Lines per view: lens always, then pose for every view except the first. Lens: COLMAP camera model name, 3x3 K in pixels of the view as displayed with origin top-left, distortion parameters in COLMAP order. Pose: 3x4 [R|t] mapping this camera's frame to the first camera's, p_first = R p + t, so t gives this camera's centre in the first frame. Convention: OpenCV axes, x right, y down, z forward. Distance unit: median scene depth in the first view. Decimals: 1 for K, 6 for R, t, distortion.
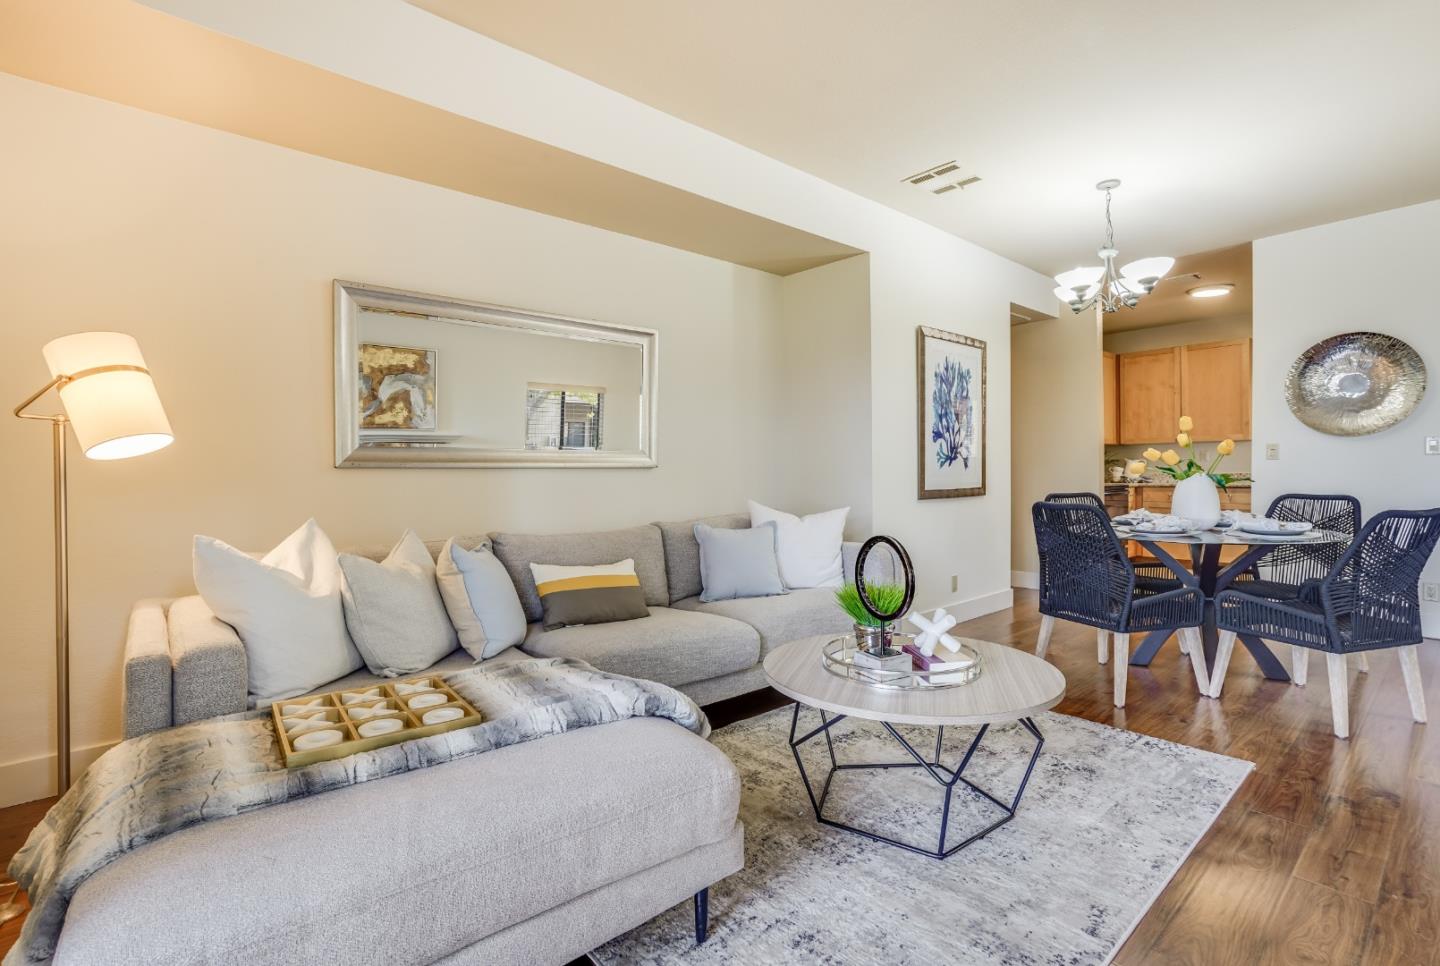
lens RADIAL K [[656.6, 0, 729.7], [0, 656.6, 481.3], [0, 0, 1]] dist [-0.011662, 0.012021]
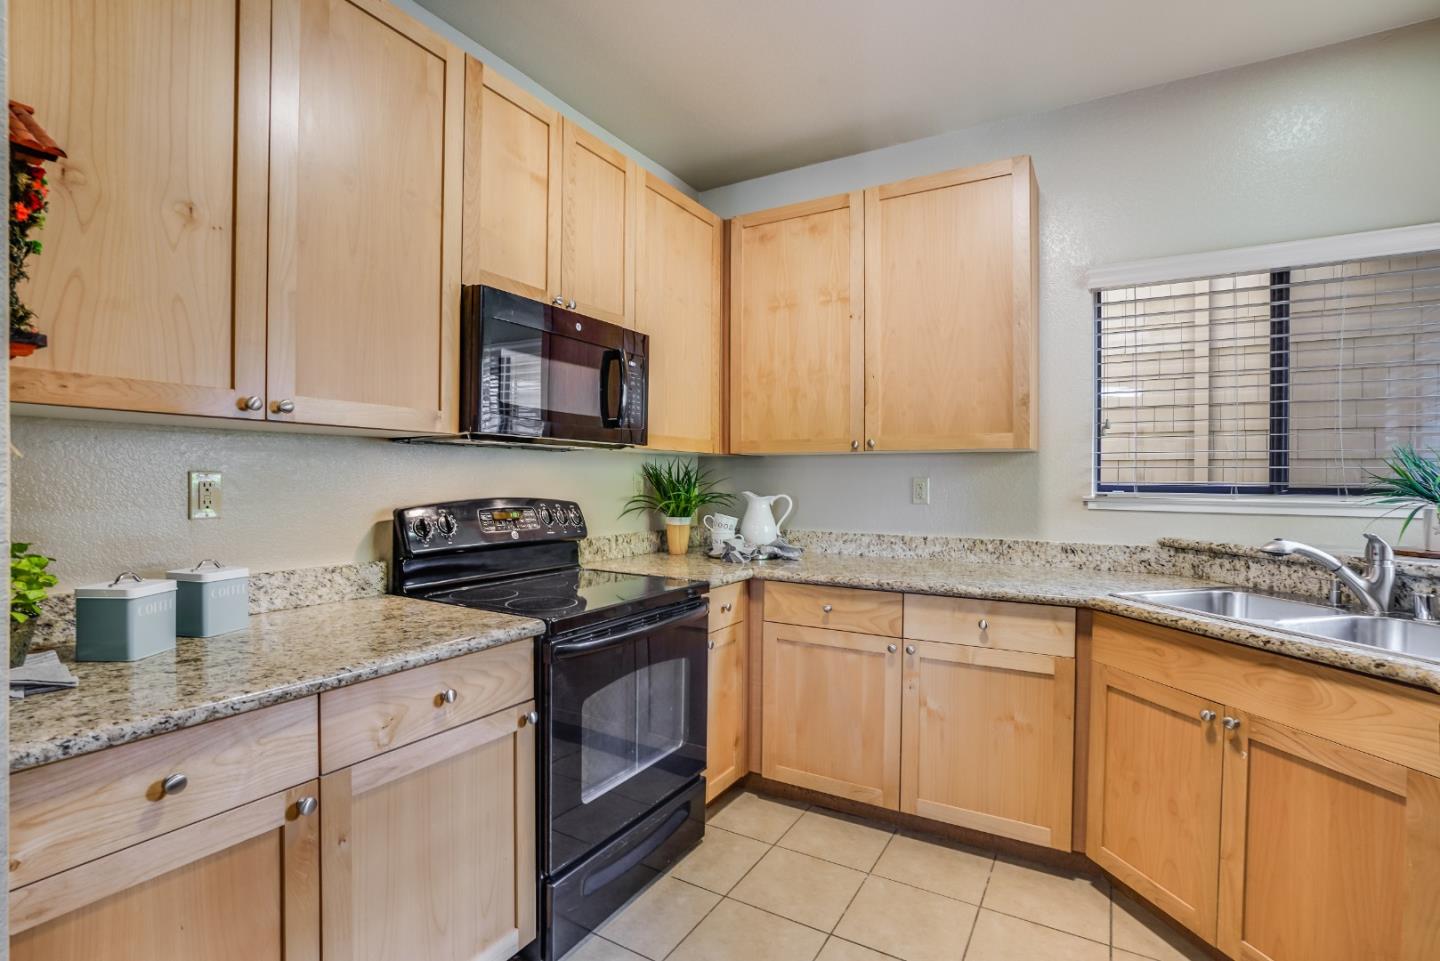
lens RADIAL K [[672.8, 0, 718.6], [0, 672.8, 480.1], [0, 0, 1]] dist [-0.043885, 0.013066]
pose [[0.950130, 0.014896, 0.311499, 0.818804], [-0.010725, 0.999828, -0.015099, -0.063339], [-0.311670, 0.011006, 0.950127, 1.107780]]
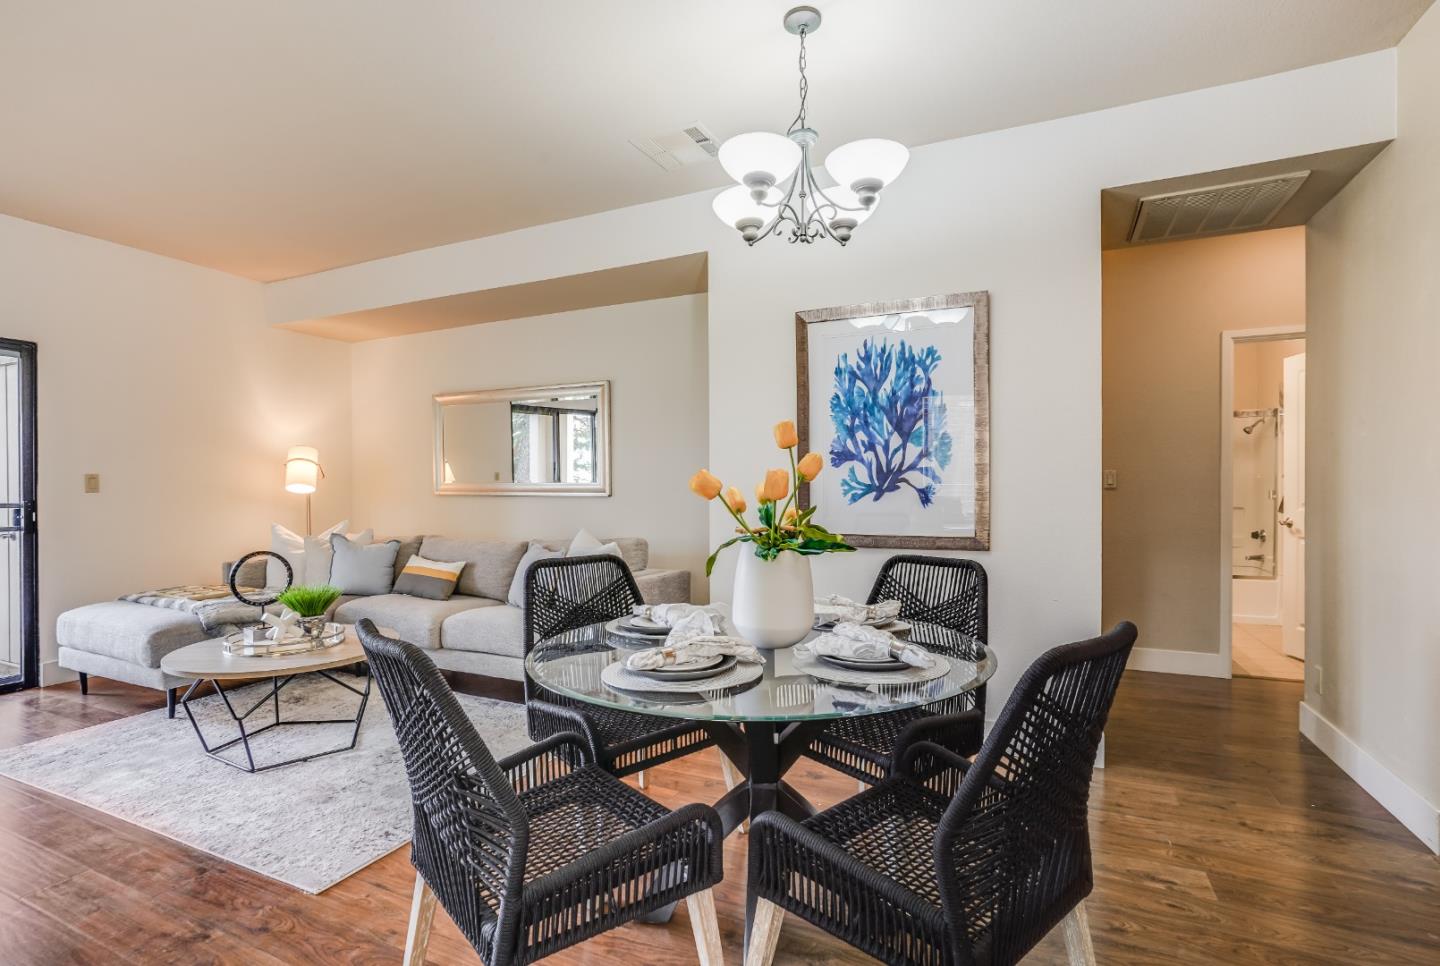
lens RADIAL K [[689.4, 0, 713.2], [0, 689.4, 486.7], [0, 0, 1]] dist [-0.010899, 0.007848]
pose [[0.402583, 0.015897, -0.915245, 0.911607], [-0.013164, 0.999846, 0.011577, -0.043908], [0.915289, 0.007387, 0.402731, 0.564065]]
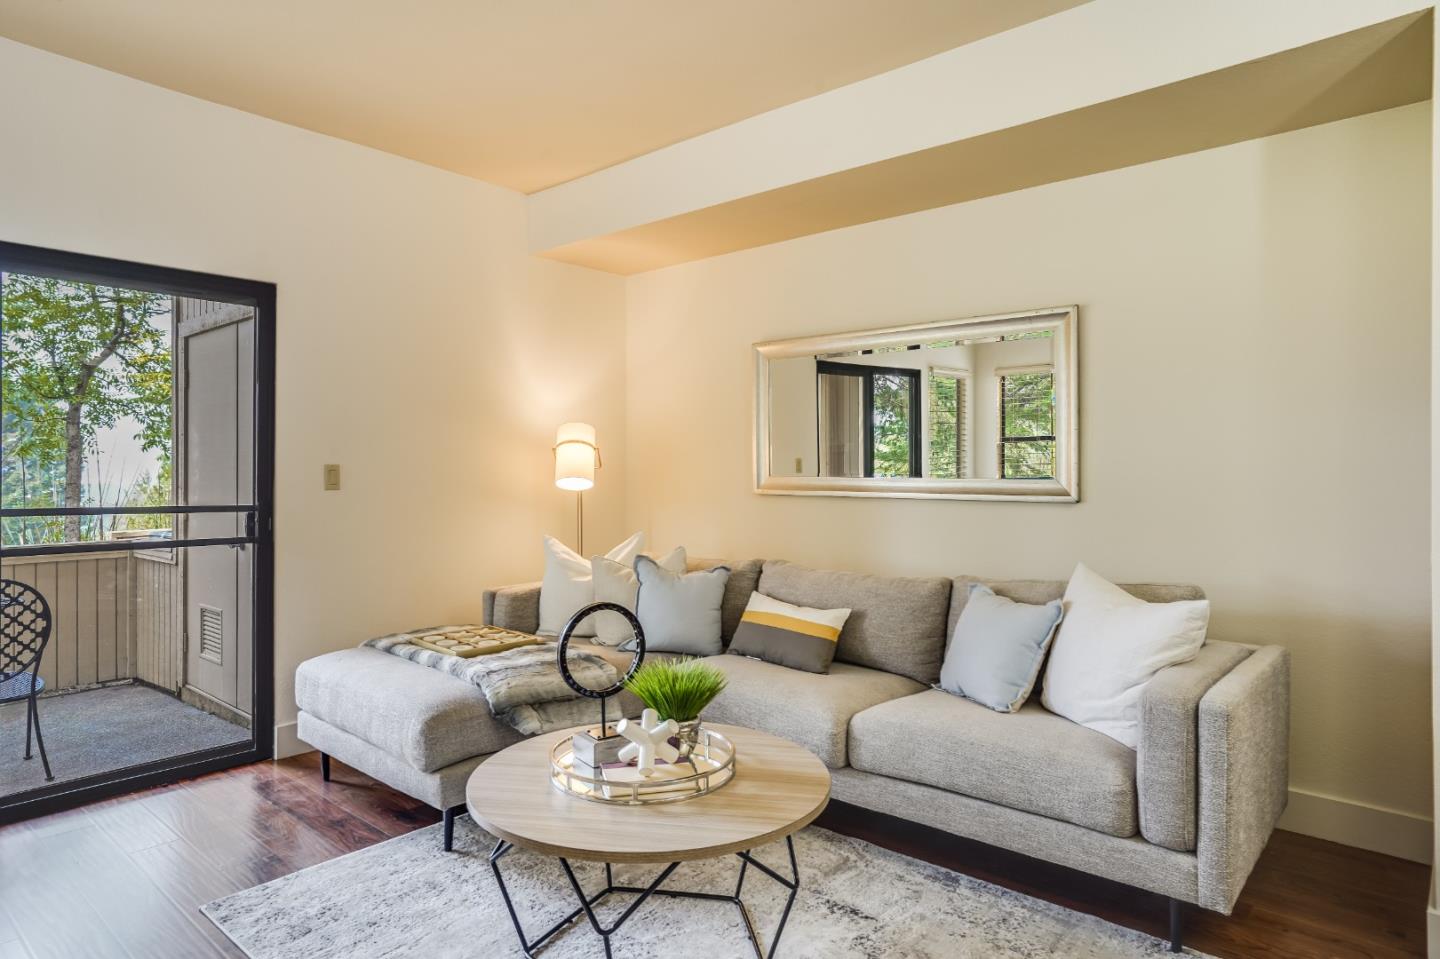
lens RADIAL K [[860.2, 0, 715.7], [0, 860.2, 456.8], [0, 0, 1]] dist [-0.022999, 0.011937]
pose [[0.141013, 0.000639, -0.990008, 0.601416], [-0.012199, 0.999925, -0.001092, -0.050276], [0.989933, 0.012231, 0.141010, 0.420883]]
